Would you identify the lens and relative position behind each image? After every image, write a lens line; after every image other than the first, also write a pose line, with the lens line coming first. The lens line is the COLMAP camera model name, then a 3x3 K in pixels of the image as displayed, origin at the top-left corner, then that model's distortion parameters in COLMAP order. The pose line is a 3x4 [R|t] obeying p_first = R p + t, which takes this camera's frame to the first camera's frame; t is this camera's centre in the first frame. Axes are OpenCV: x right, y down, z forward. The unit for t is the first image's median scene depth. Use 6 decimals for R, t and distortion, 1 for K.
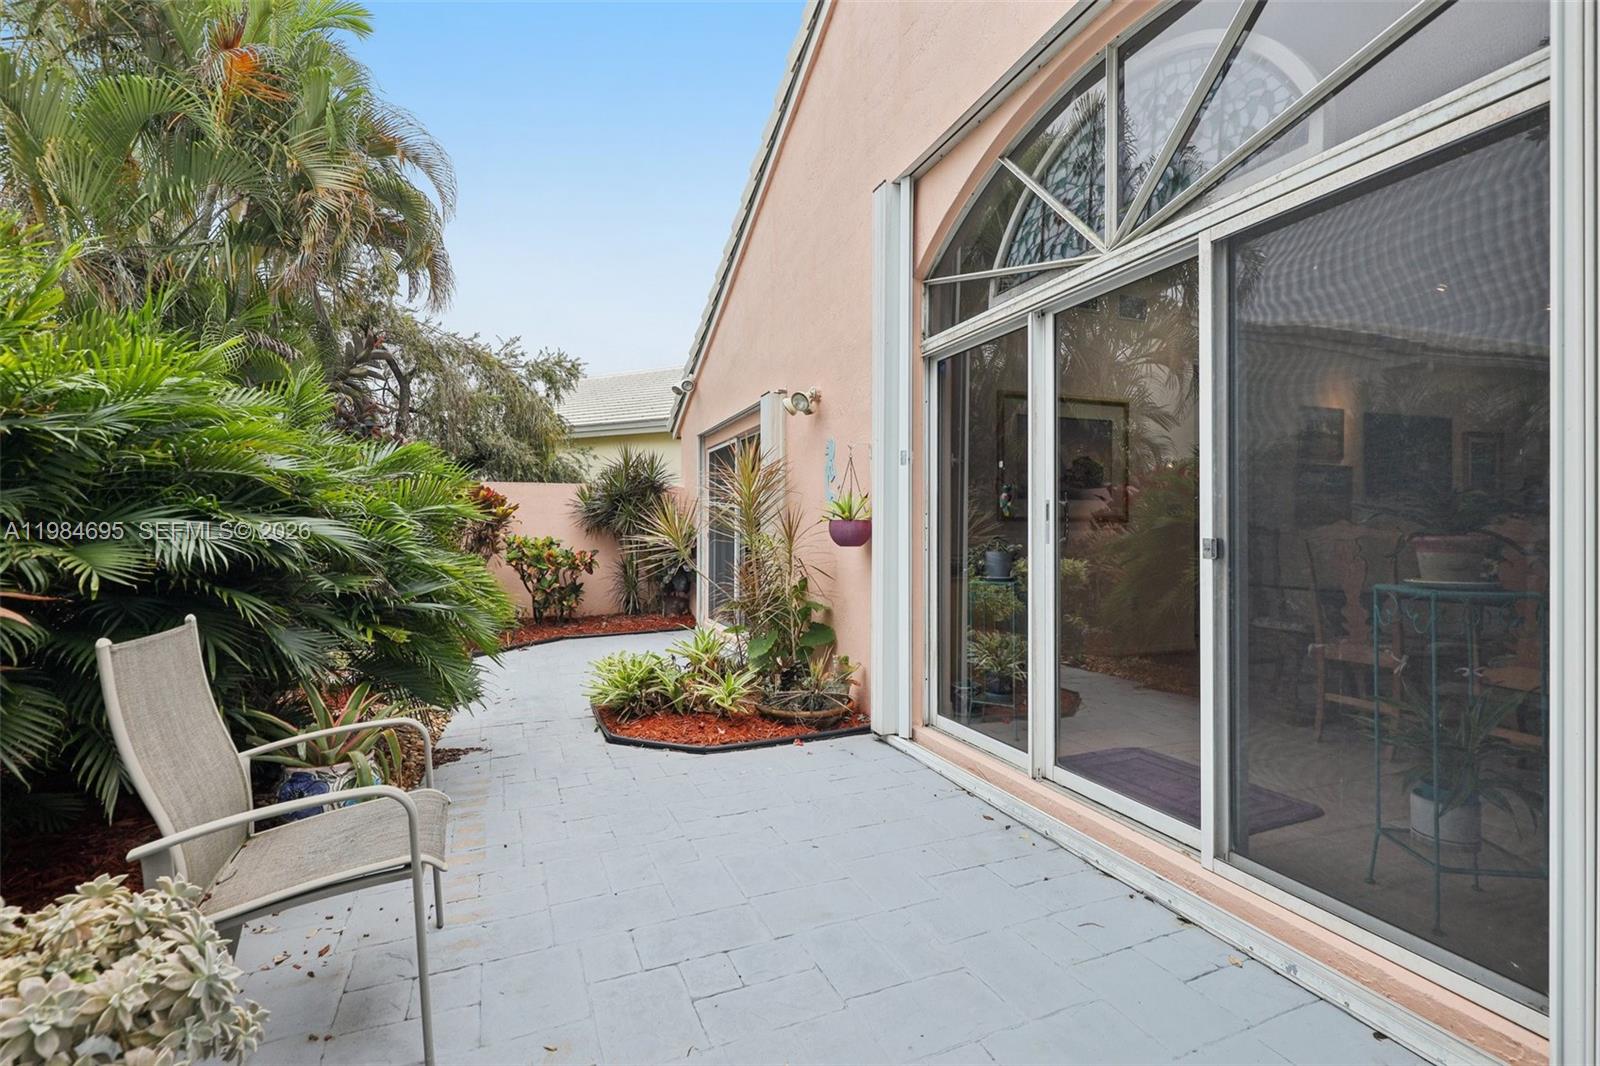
lens RADIAL K [[735.9, 0, 797.9], [0, 735.9, 526.0], [0, 0, 1]] dist [-0.000047, -0.000103]
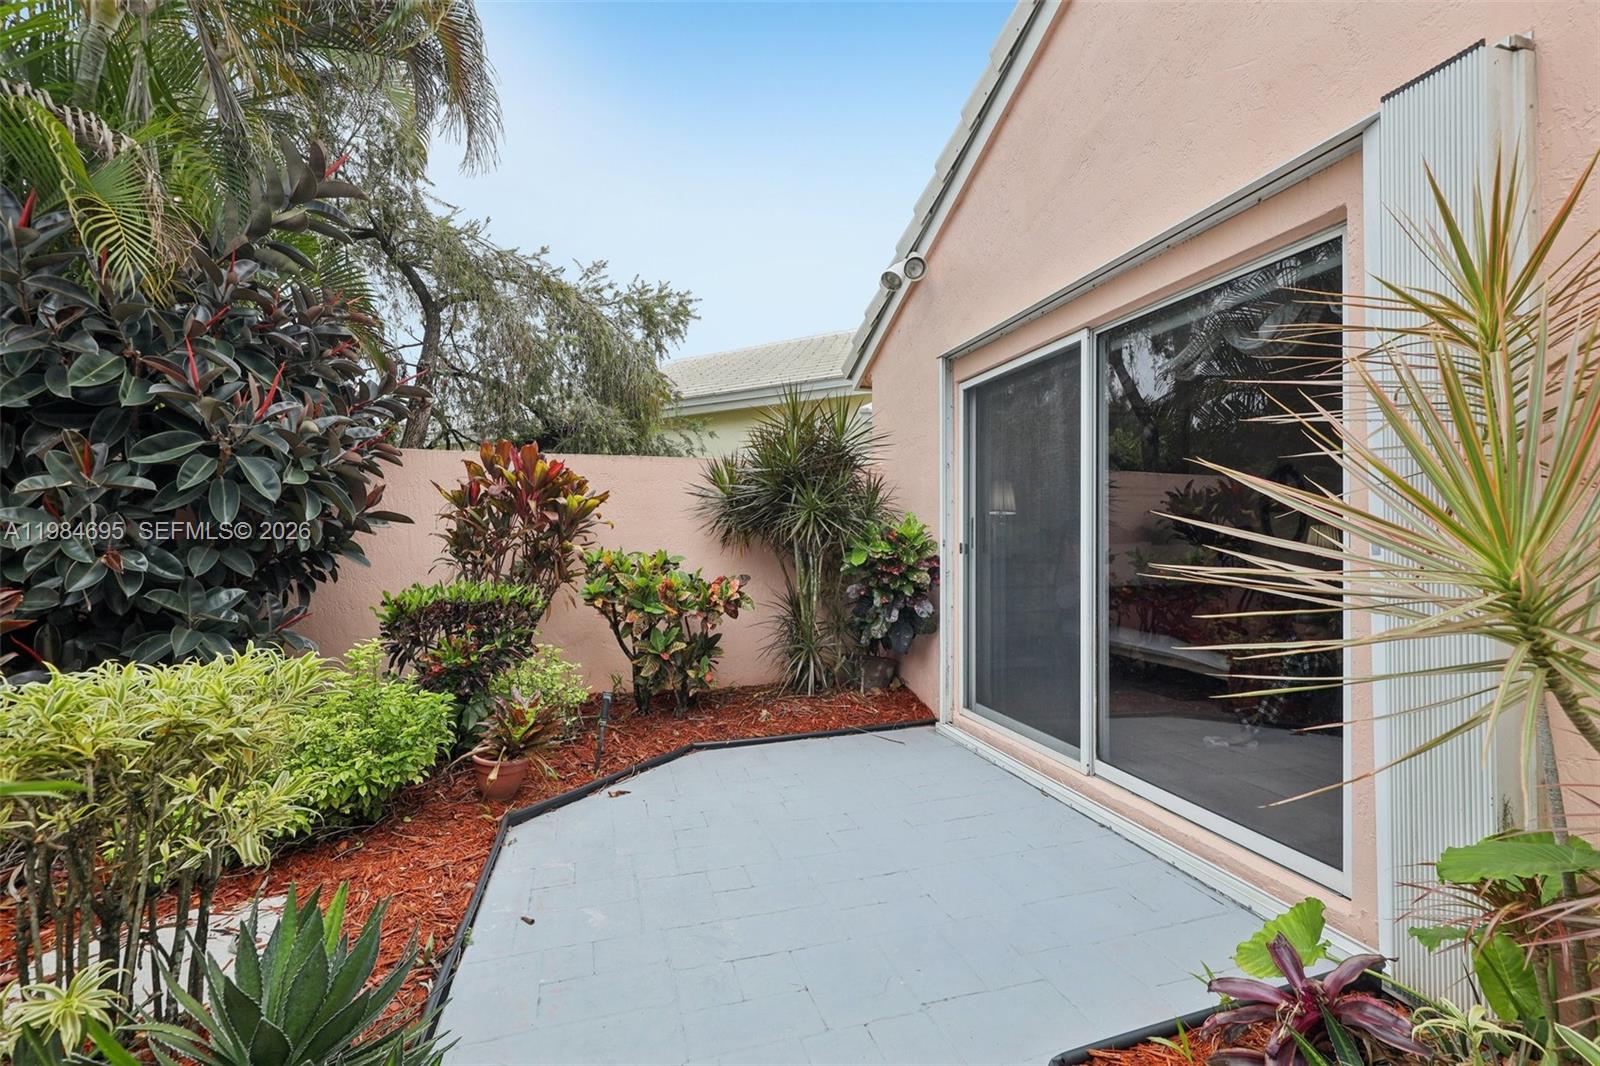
lens RADIAL K [[727.9, 0, 806.9], [0, 727.9, 537.7], [0, 0, 1]] dist [0.001695, 0.000035]
pose [[0.995924, -0.002678, -0.090160, -0.173315], [0.002871, 0.999994, 0.002010, 0.003937], [0.090154, -0.002261, 0.995925, 0.449307]]
